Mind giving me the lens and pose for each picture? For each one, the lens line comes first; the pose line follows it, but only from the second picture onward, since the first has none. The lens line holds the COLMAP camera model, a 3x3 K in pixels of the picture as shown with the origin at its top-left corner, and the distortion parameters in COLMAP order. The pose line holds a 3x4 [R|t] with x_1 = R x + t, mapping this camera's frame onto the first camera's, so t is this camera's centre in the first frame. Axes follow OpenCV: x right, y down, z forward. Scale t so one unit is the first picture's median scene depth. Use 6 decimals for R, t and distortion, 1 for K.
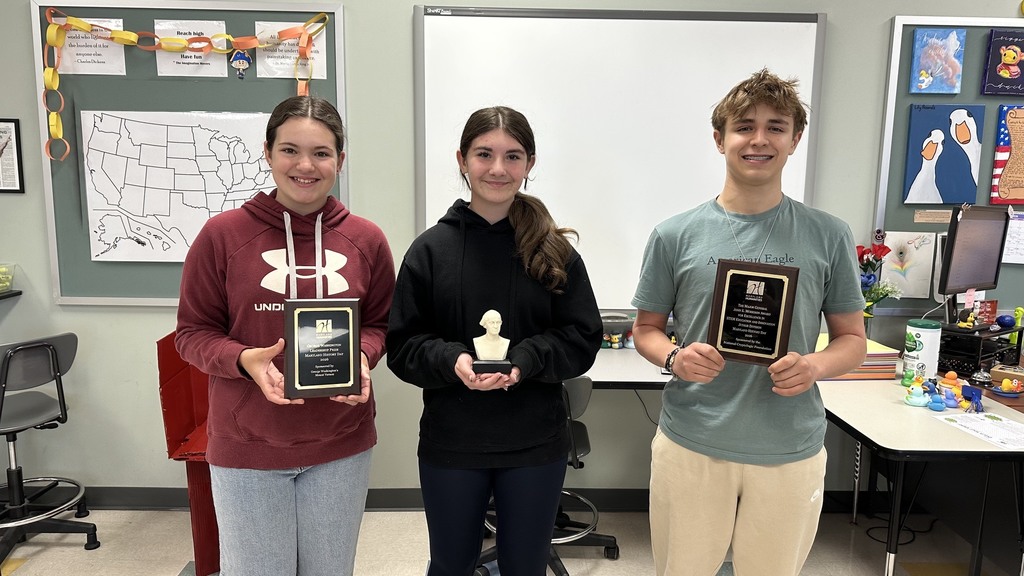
lens RADIAL K [[721.3, 0, 515.6], [0, 721.3, 286.5], [0, 0, 1]] dist [-0.002212, -0.005597]
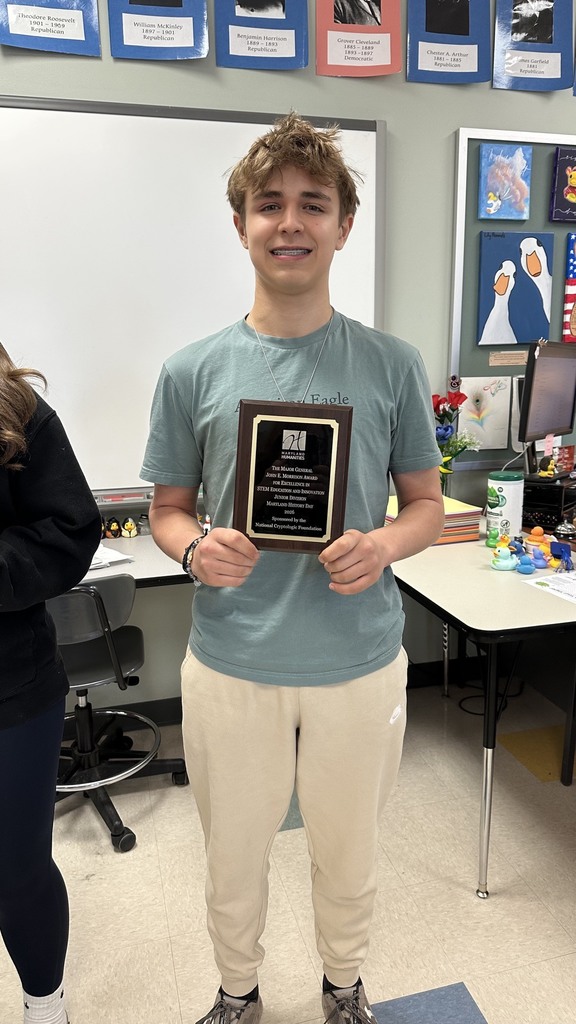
lens RADIAL K [[759.6, 0, 288.0], [0, 759.6, 512.0], [0, 0, 1]] dist [-0.003017, -0.005080]
pose [[0.966587, -0.083285, 0.242432, 0.099928], [0.066820, 0.994914, 0.075378, 0.009813], [-0.247476, -0.056660, 0.967236, 0.209607]]
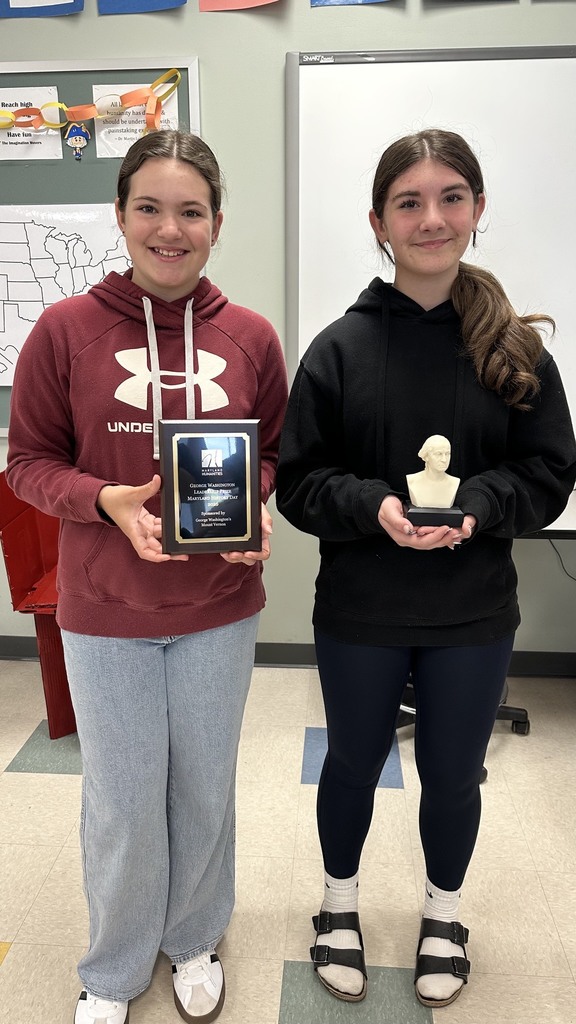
lens RADIAL K [[759.6, 0, 288.0], [0, 759.6, 512.0], [0, 0, 1]] dist [-0.003017, -0.005080]
pose [[0.994486, 0.008988, -0.104480, -0.071905], [0.003519, 0.992898, 0.118917, 0.016481], [0.104806, -0.118629, 0.987392, 0.180356]]
